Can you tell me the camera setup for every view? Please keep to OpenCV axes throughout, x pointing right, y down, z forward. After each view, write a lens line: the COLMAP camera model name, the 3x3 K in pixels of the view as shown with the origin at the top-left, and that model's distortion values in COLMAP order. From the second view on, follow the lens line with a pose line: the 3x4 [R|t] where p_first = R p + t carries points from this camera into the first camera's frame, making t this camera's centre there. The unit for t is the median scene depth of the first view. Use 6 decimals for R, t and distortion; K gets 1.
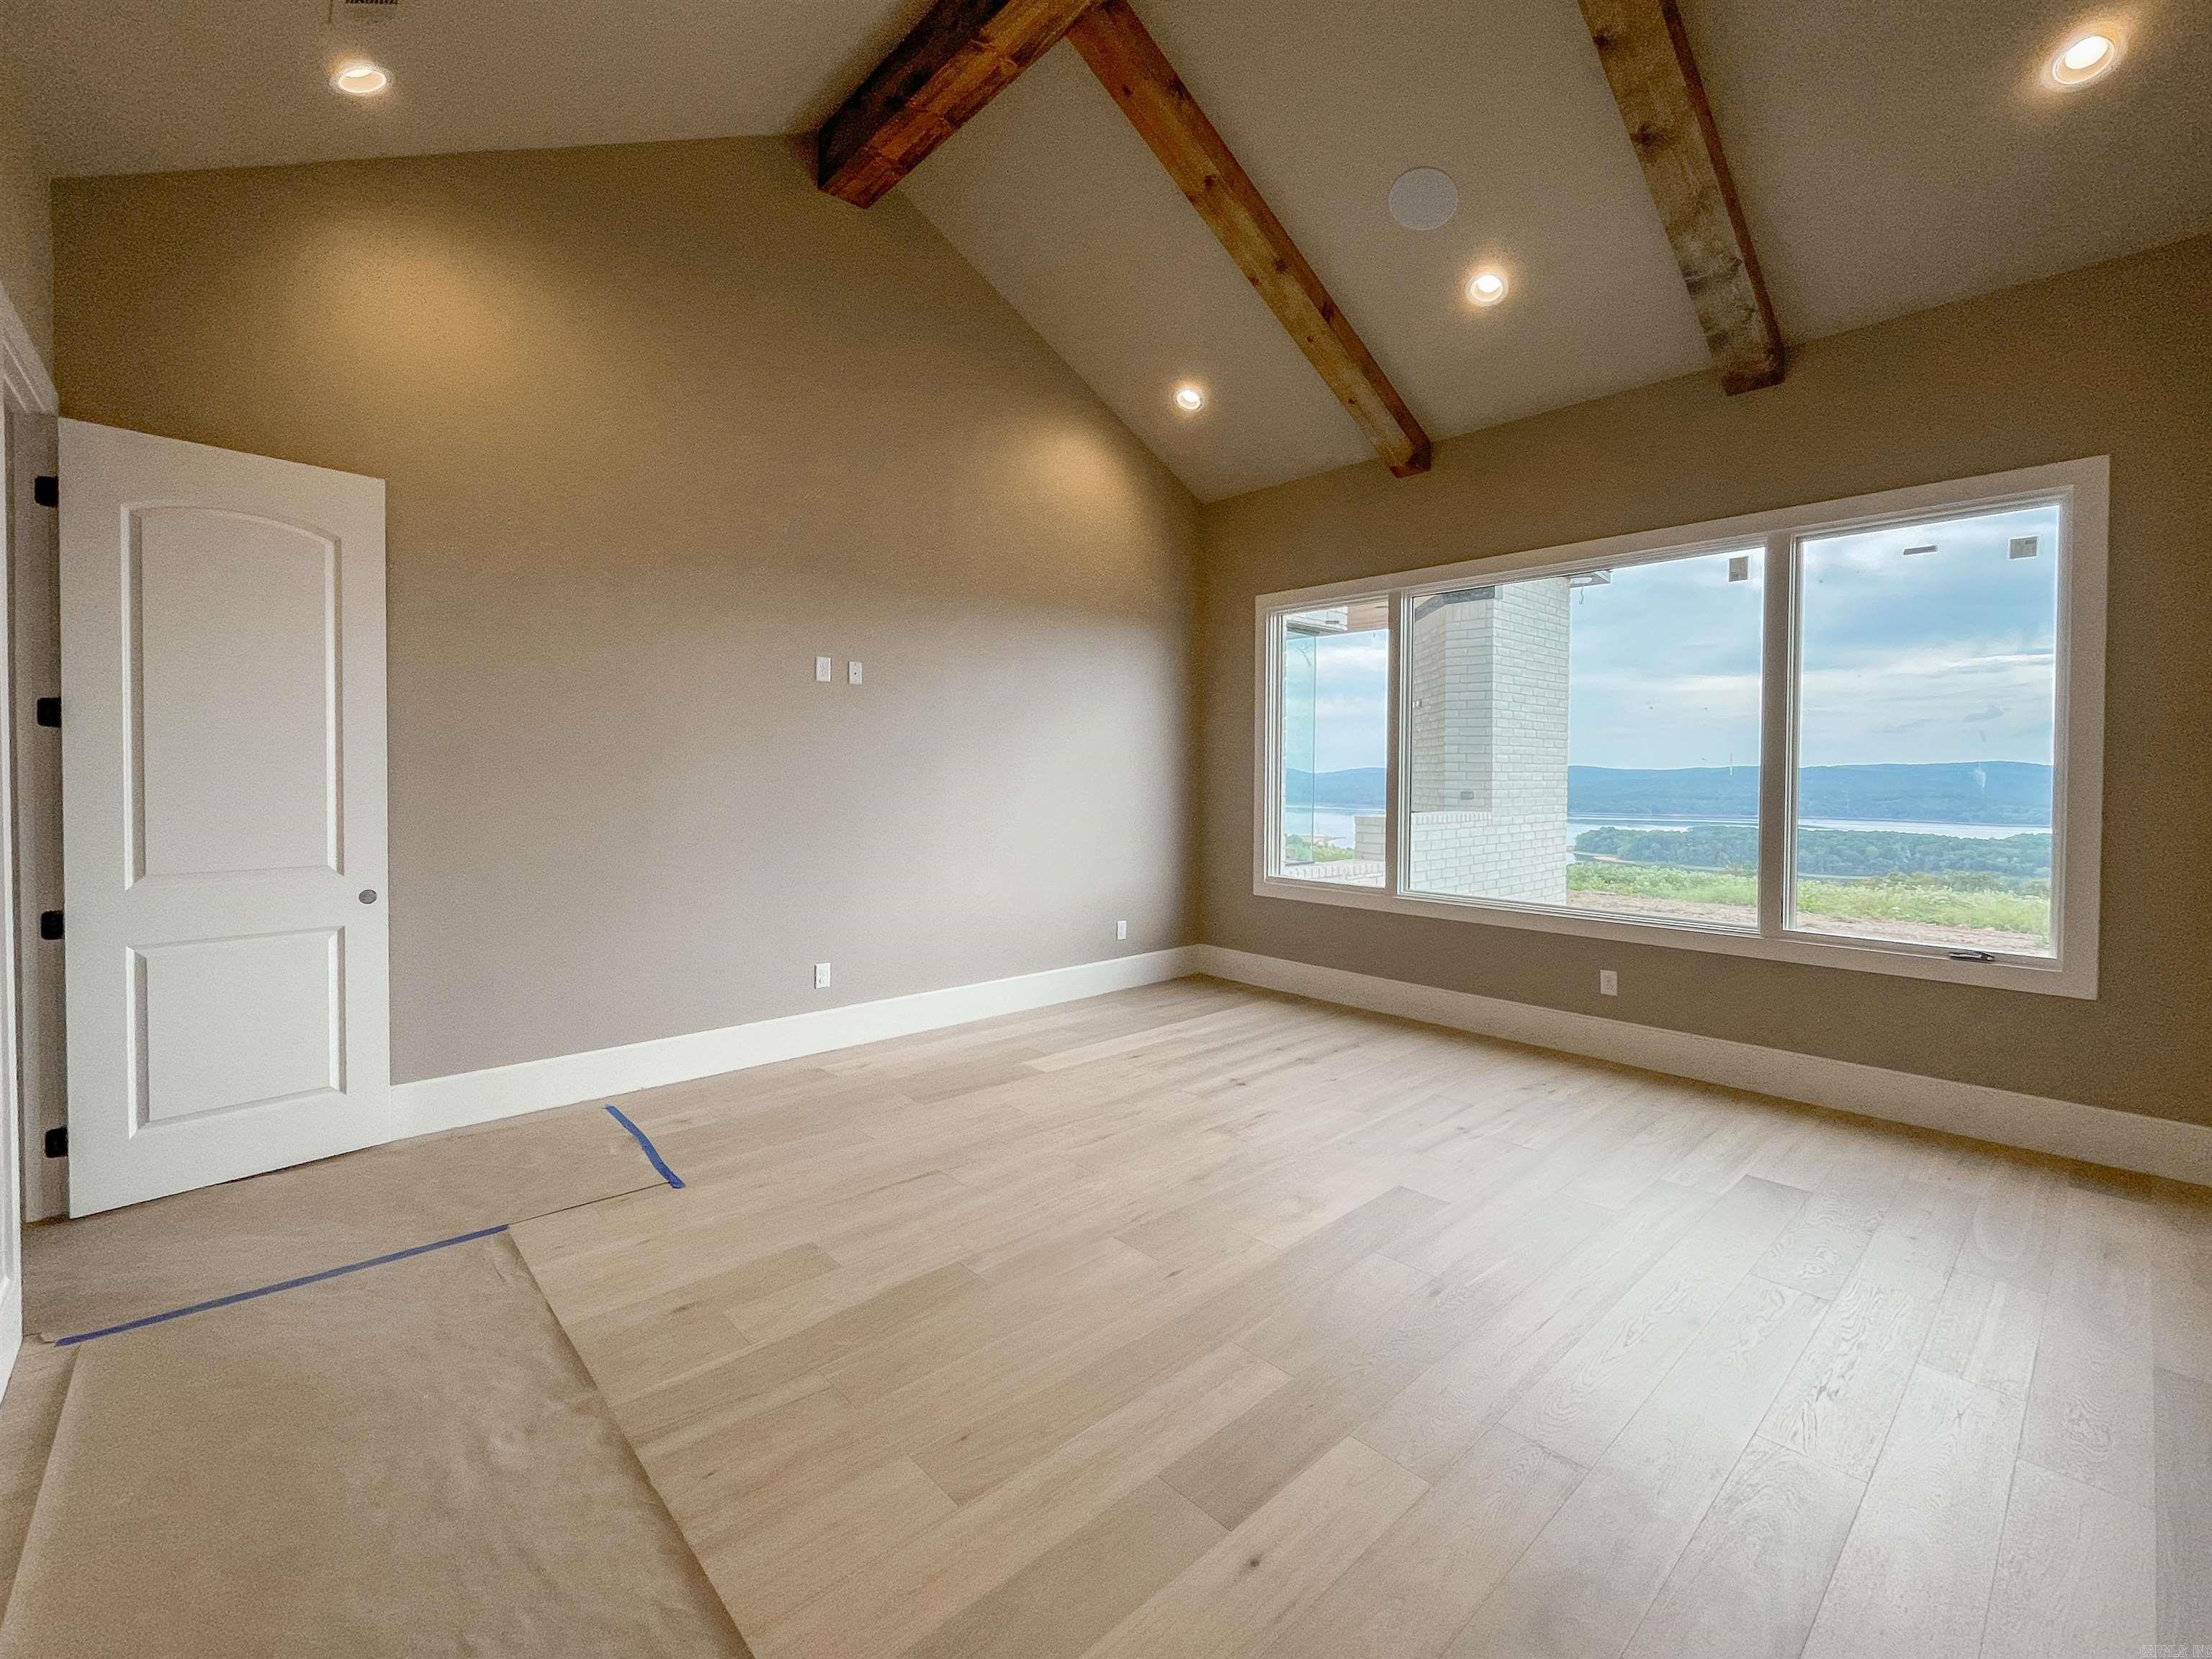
lens RADIAL K [[902.6, 0, 1101.8], [0, 902.6, 791.4], [0, 0, 1]] dist [-0.001197, -0.000728]
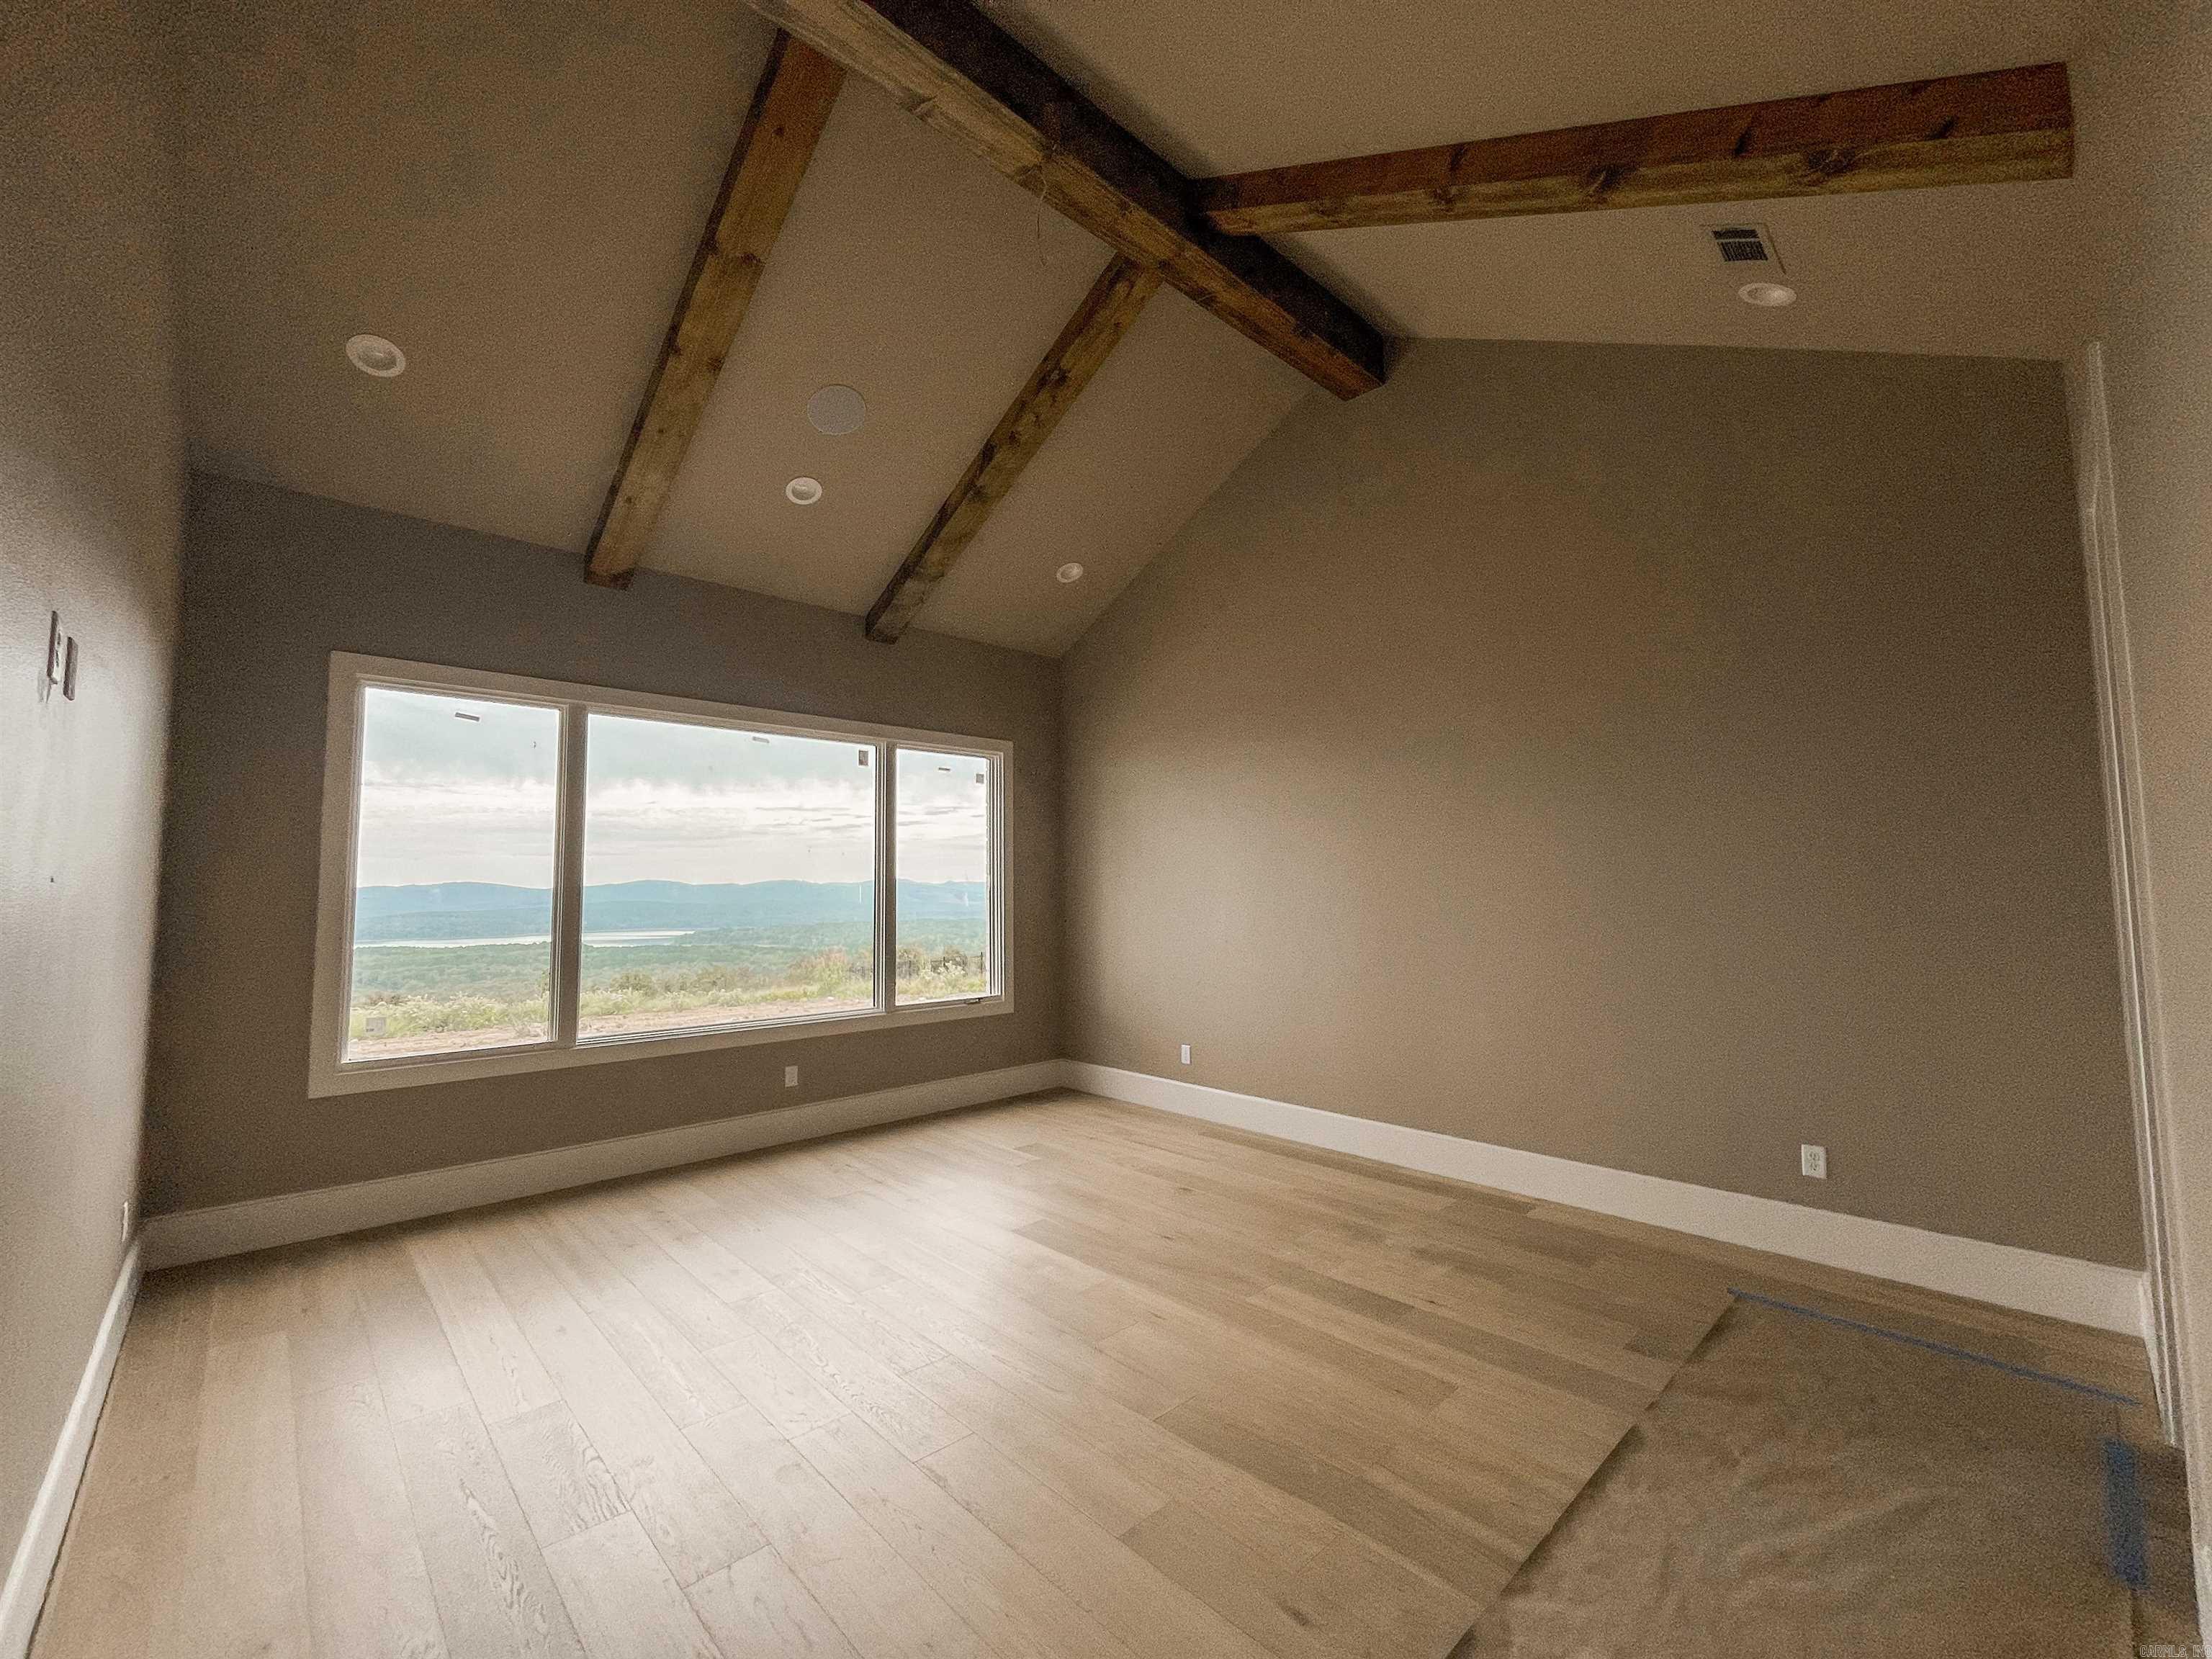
lens RADIAL K [[902.6, 0, 1061.6], [0, 902.6, 831.6], [0, 0, 1]] dist [-0.001197, -0.000728]
pose [[0.044175, 0.062465, 0.997069, -0.765370], [0.032481, 0.997426, -0.063926, -0.029917], [-0.998496, 0.035210, 0.042032, 0.682922]]
